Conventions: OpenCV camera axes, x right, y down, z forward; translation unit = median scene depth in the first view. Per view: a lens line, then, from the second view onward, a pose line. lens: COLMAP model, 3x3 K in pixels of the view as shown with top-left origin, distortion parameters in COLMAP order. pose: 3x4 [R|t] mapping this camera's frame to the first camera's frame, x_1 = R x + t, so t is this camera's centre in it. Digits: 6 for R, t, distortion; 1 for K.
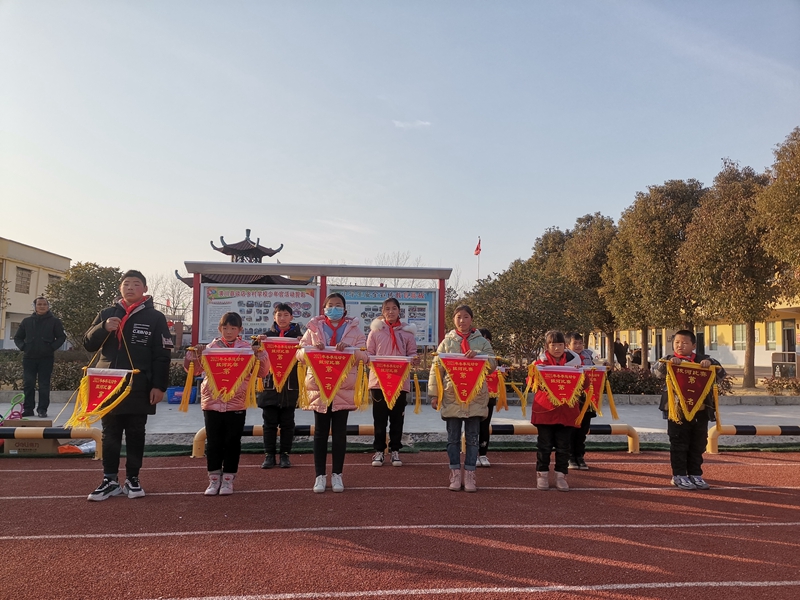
lens RADIAL K [[602.8, 0, 401.8], [0, 602.8, 275.8], [0, 0, 1]] dist [0.045571, 0.001341]
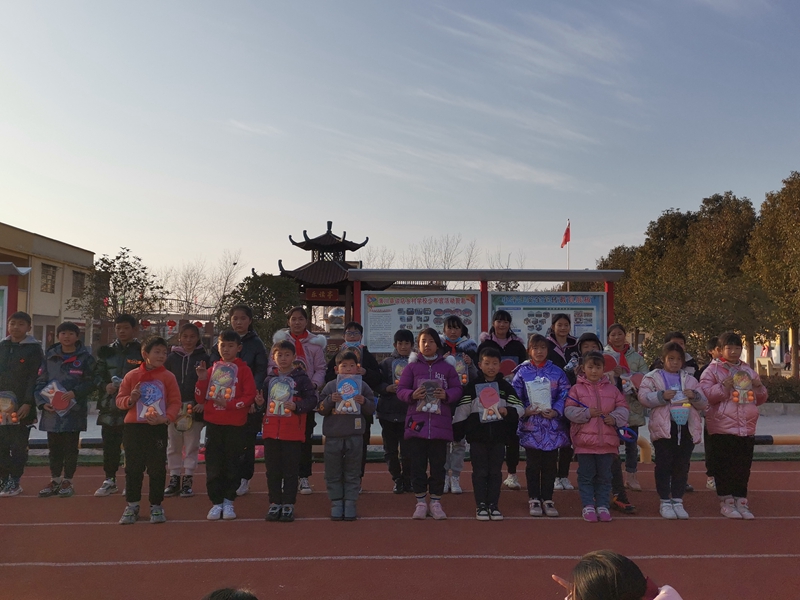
lens RADIAL K [[728.1, 0, 400.4], [0, 728.1, 299.4], [0, 0, 1]] dist [0.018757, -0.007545]
pose [[0.997922, -0.014551, -0.062765, -0.087344], [0.017715, 0.998585, 0.050147, -0.014155], [0.061947, -0.051155, 0.996768, -0.074093]]
